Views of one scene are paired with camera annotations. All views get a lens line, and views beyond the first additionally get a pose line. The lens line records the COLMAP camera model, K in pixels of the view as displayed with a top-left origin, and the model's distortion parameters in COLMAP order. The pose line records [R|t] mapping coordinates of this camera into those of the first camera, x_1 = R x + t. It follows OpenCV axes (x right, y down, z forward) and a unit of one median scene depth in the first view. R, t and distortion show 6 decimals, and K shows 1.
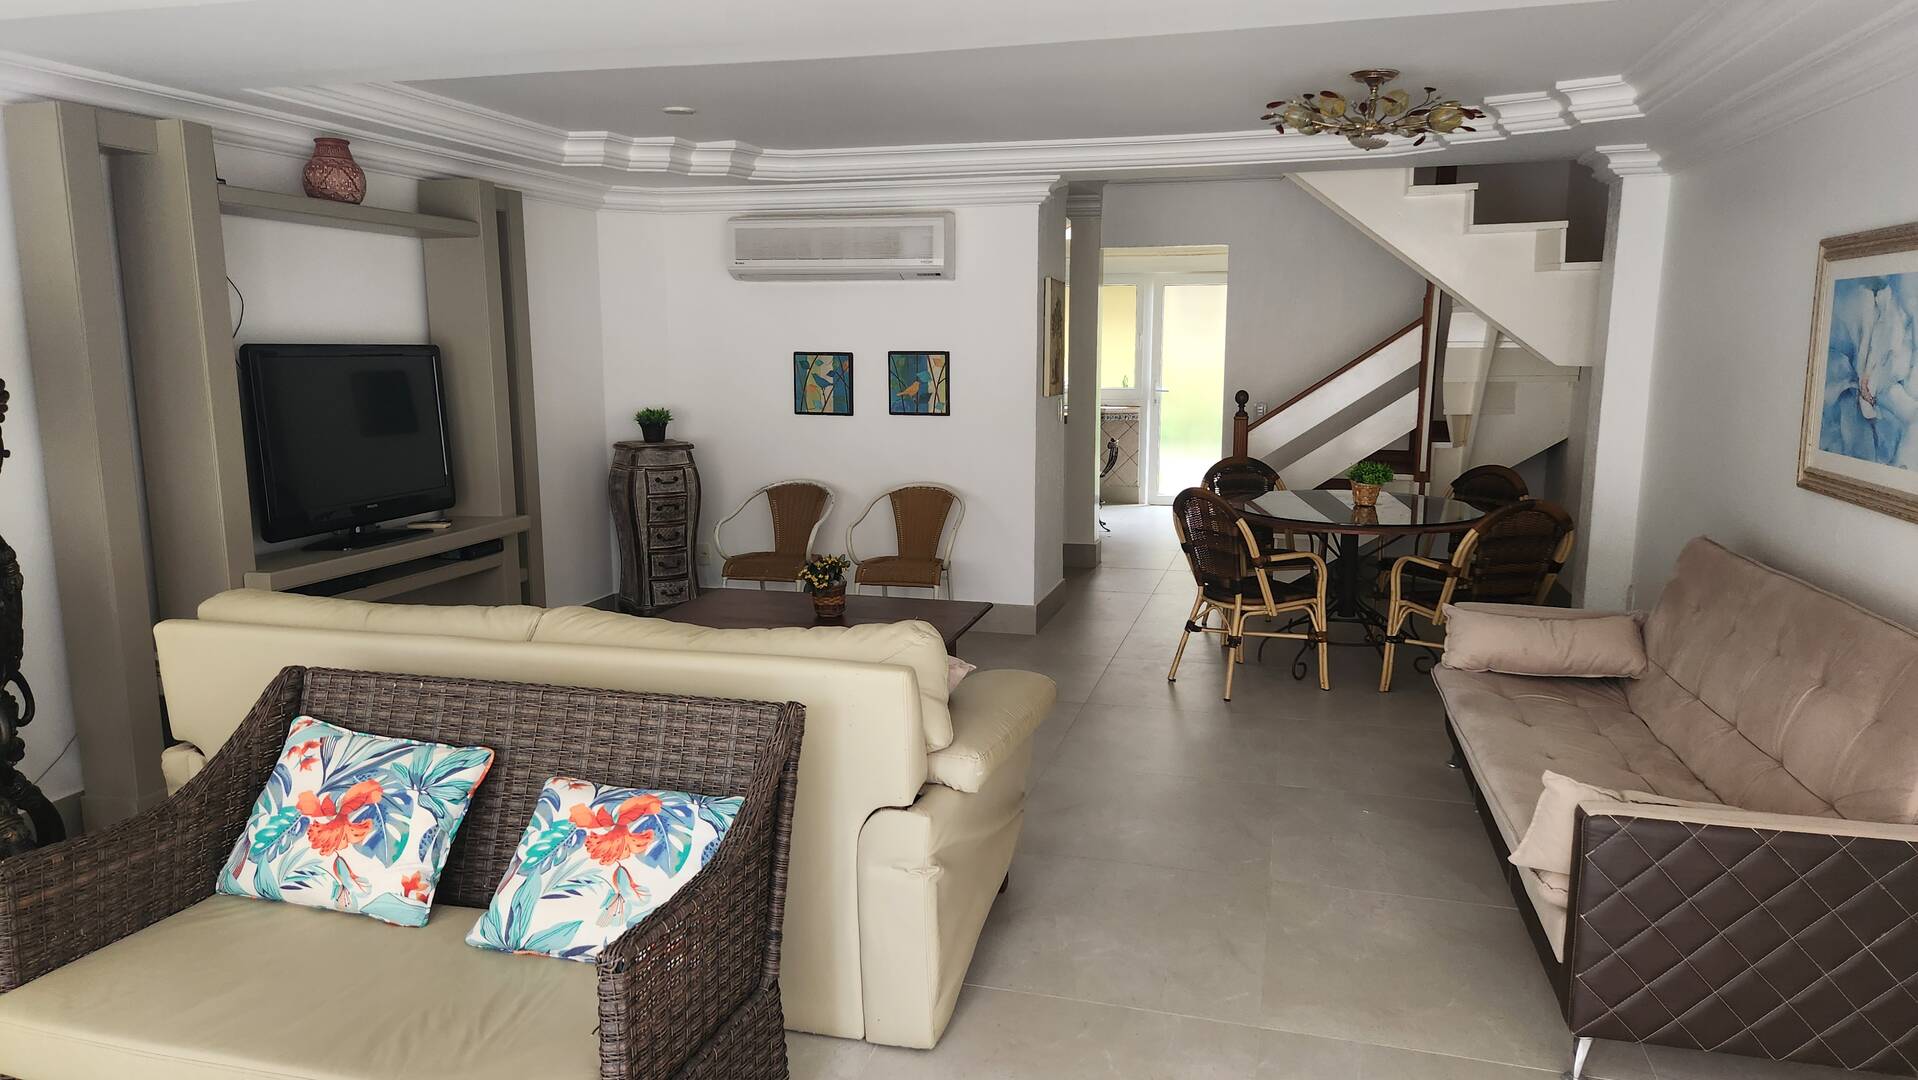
lens RADIAL K [[1273.5, 0, 959.0], [0, 1273.5, 538.9], [0, 0, 1]] dist [0.073682, -0.062087]
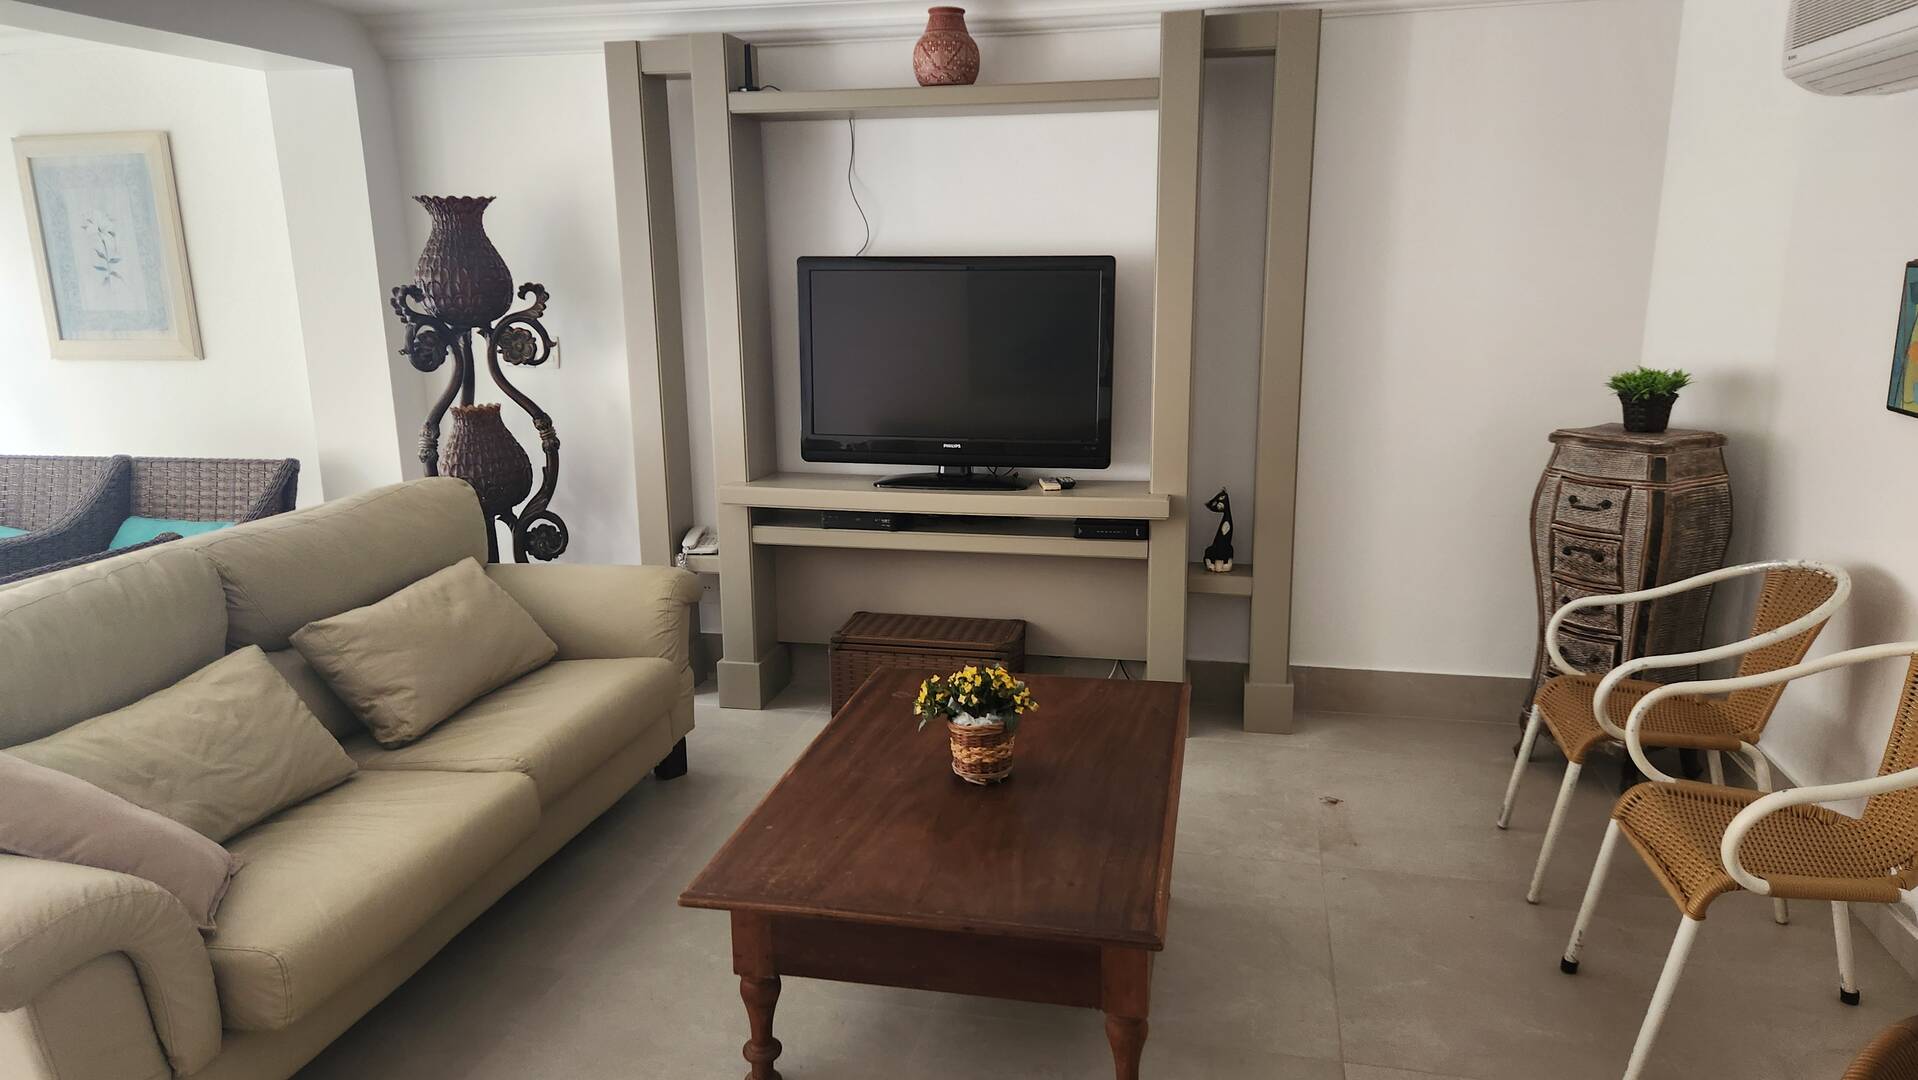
lens RADIAL K [[1273.5, 0, 962.6], [0, 1273.5, 529.9], [0, 0, 1]] dist [0.073682, -0.062087]
pose [[0.051148, 0.211270, -0.976089, 0.358690], [-0.145280, 0.968545, 0.202024, -0.132231], [0.988068, 0.131473, 0.080233, 0.868169]]
